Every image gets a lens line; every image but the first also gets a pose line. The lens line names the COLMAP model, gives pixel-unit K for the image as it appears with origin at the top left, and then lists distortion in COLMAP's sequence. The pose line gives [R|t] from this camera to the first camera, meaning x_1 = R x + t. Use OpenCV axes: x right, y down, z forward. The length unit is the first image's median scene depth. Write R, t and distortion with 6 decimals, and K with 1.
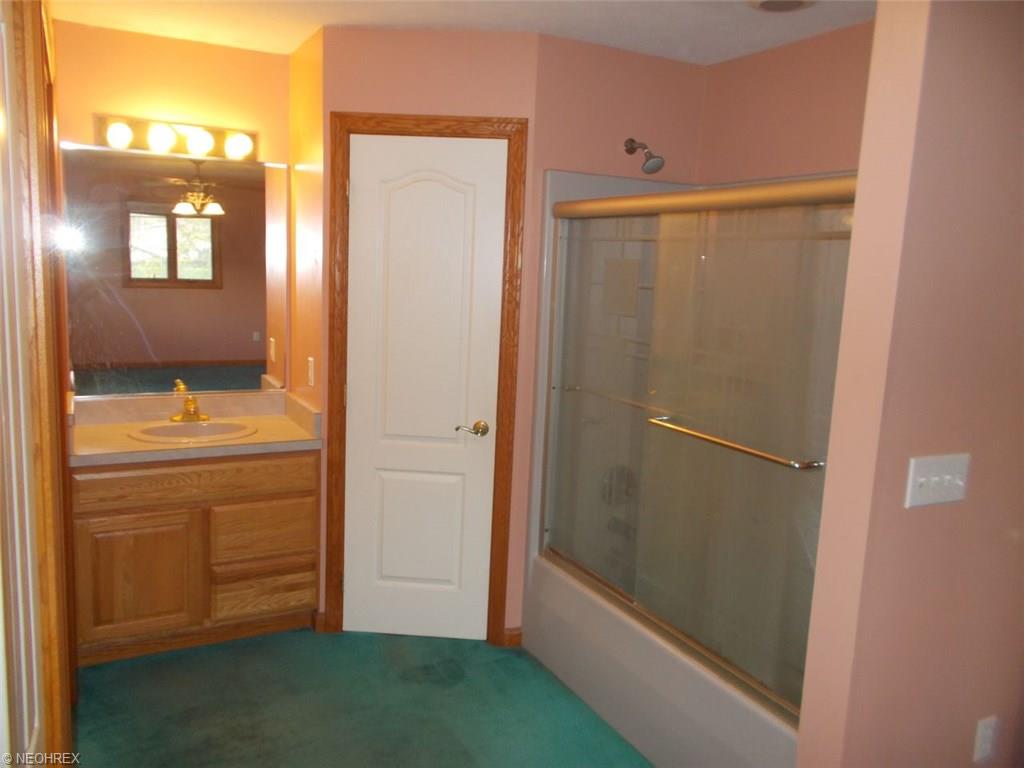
lens RADIAL K [[790.6, 0, 504.4], [0, 790.6, 380.2], [0, 0, 1]] dist [0.009498, 0.010461]
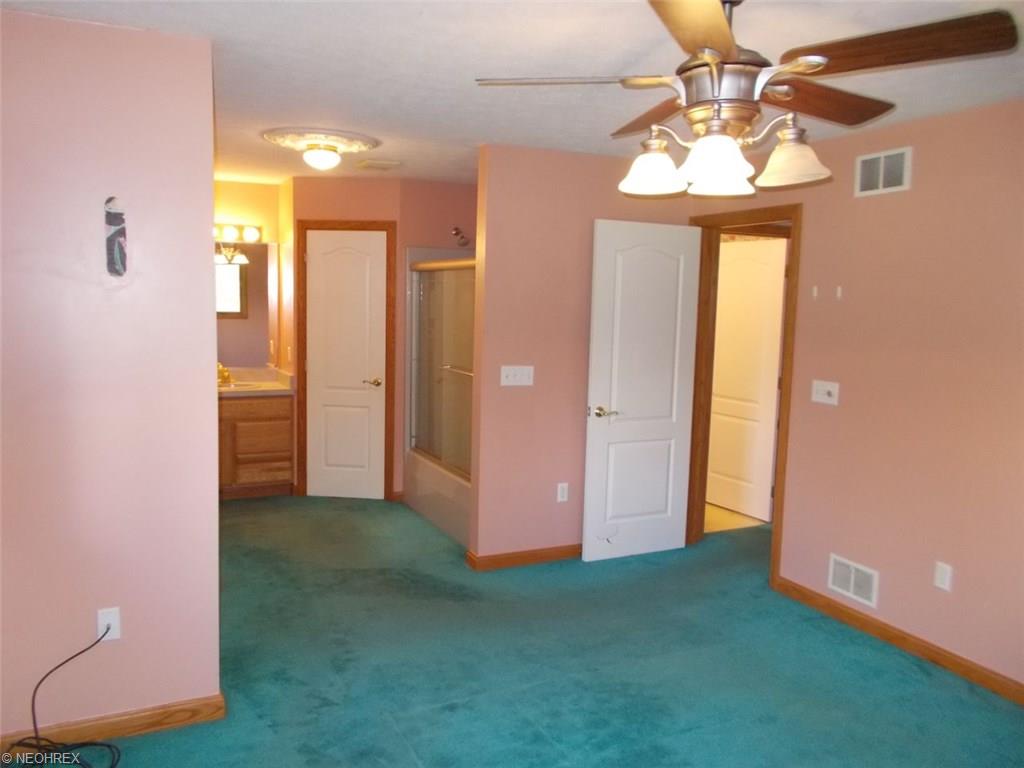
lens RADIAL K [[748.9, 0, 486.2], [0, 748.9, 371.3], [0, 0, 1]] dist [0.002927, 0.001271]
pose [[0.999124, -0.017652, -0.037935, 0.294040], [0.015939, 0.998860, -0.044985, 0.118167], [0.038686, 0.044341, 0.998267, -0.763090]]
